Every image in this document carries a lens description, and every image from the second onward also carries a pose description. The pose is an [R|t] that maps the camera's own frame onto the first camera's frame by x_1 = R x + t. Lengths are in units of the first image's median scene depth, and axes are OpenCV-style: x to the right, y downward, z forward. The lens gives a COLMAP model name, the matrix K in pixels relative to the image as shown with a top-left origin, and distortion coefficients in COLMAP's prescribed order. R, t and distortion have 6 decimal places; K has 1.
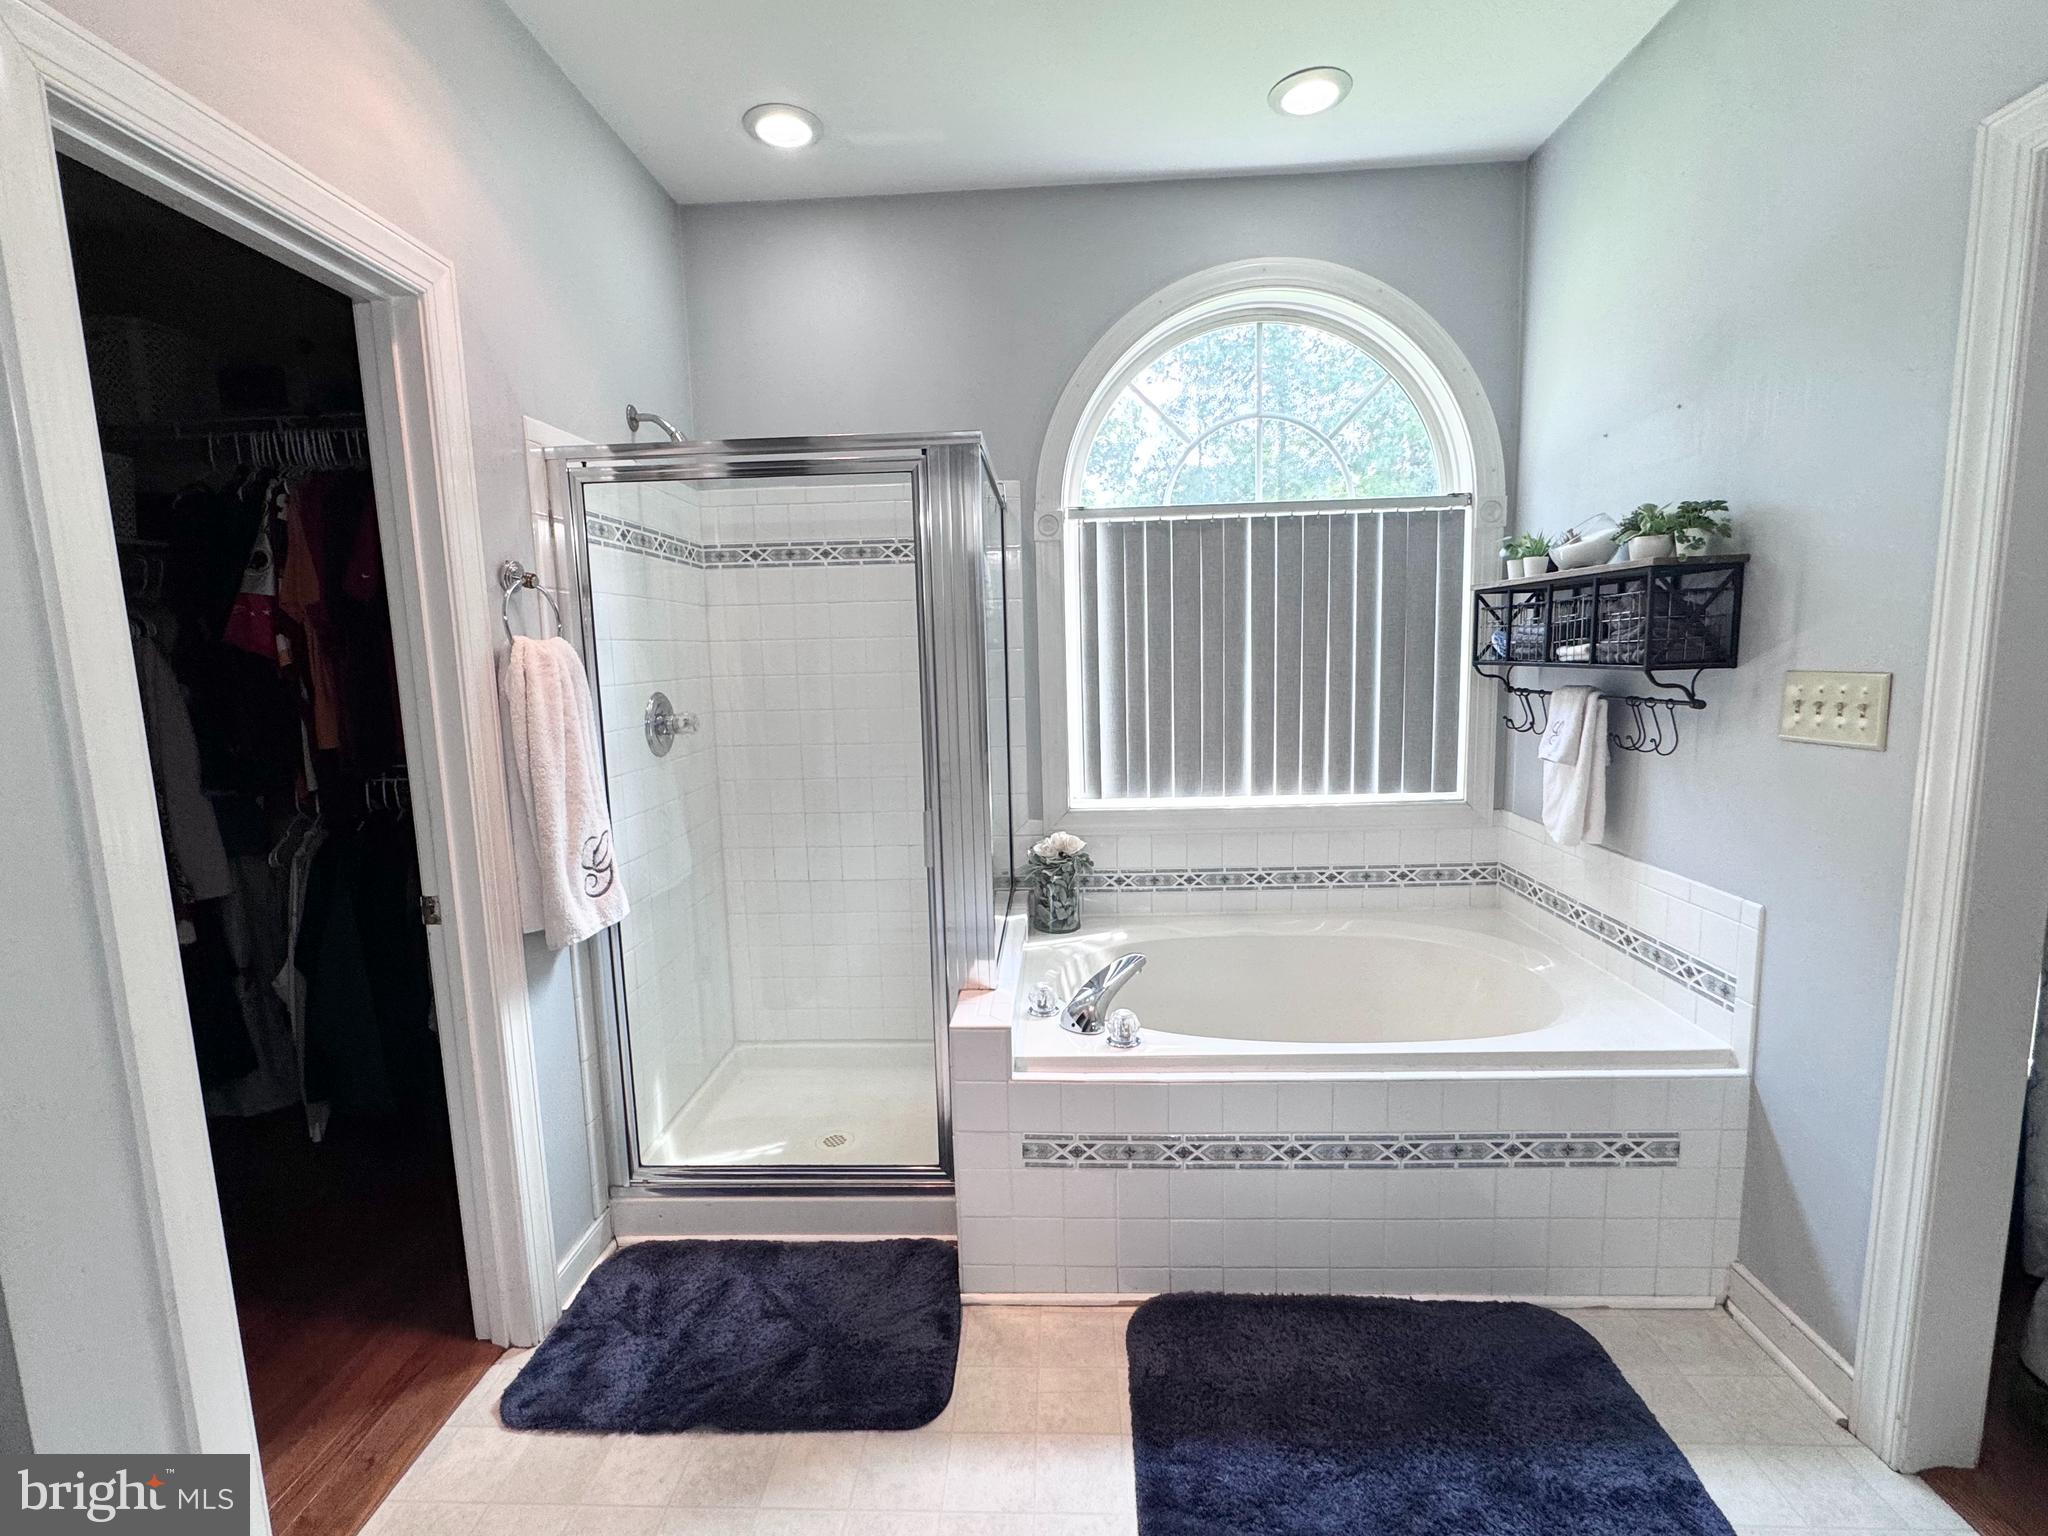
lens RADIAL K [[929.5, 0, 1024.0], [0, 929.5, 768.0], [0, 0, 1]] dist [0.000925, 0.000237]
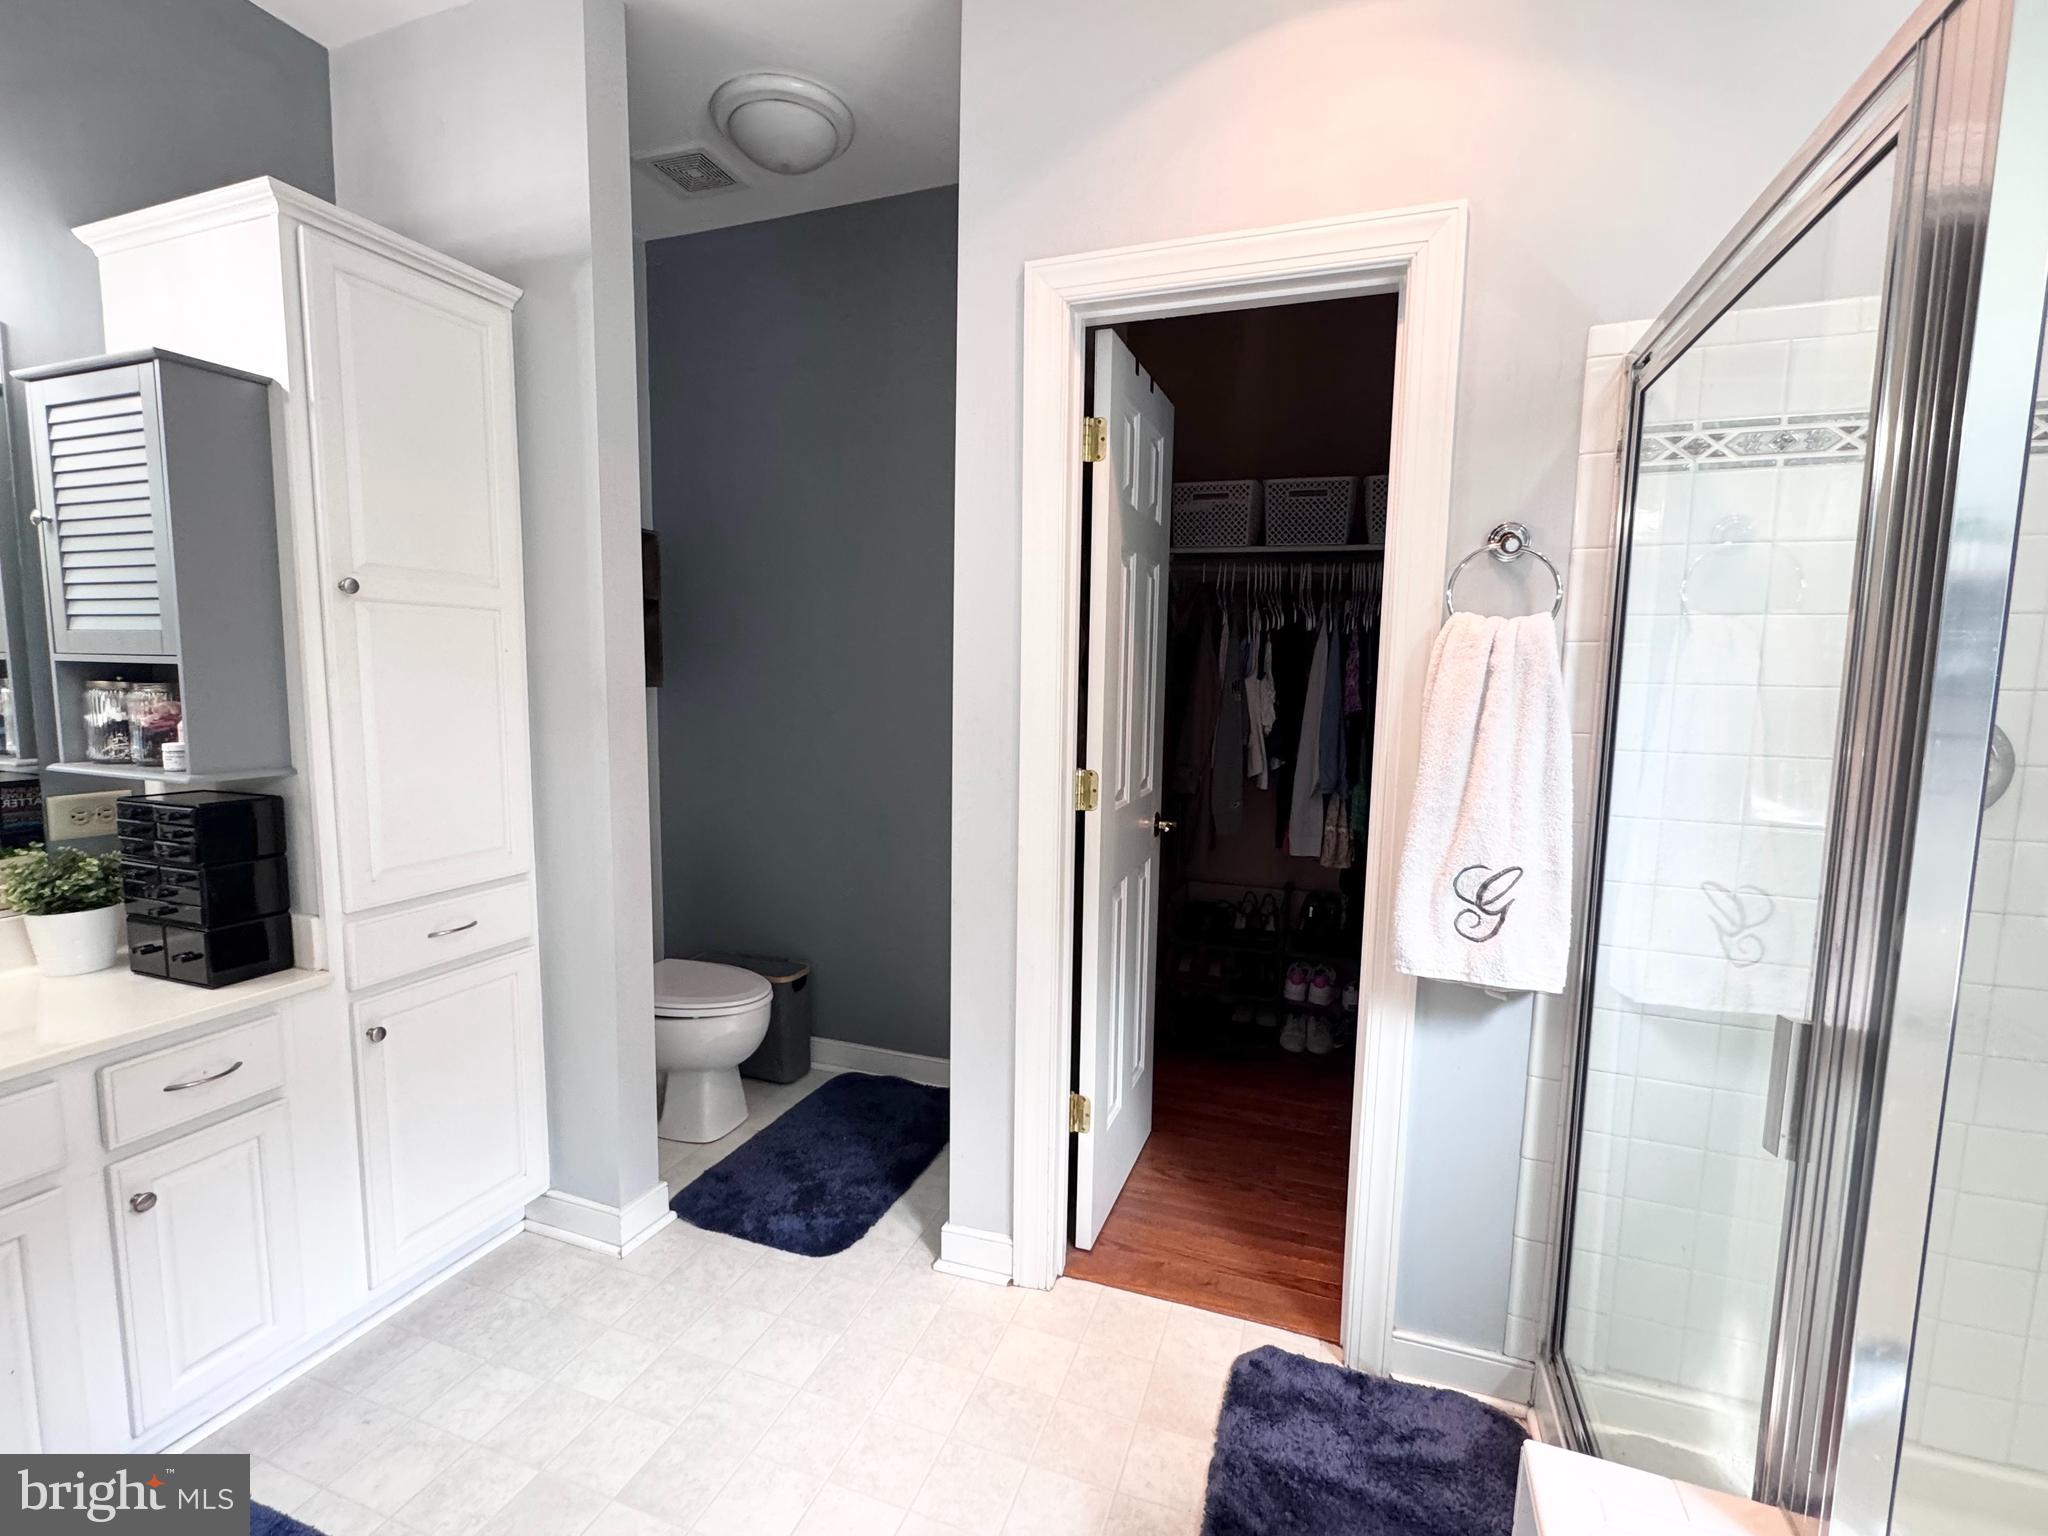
lens RADIAL K [[929.5, 0, 1024.0], [0, 929.5, 768.0], [0, 0, 1]] dist [0.000925, 0.000237]
pose [[-0.312360, 0.124582, -0.941759, 0.388534], [-0.129574, 0.976511, 0.172156, -0.092463], [0.941085, 0.175802, -0.288880, 0.849513]]
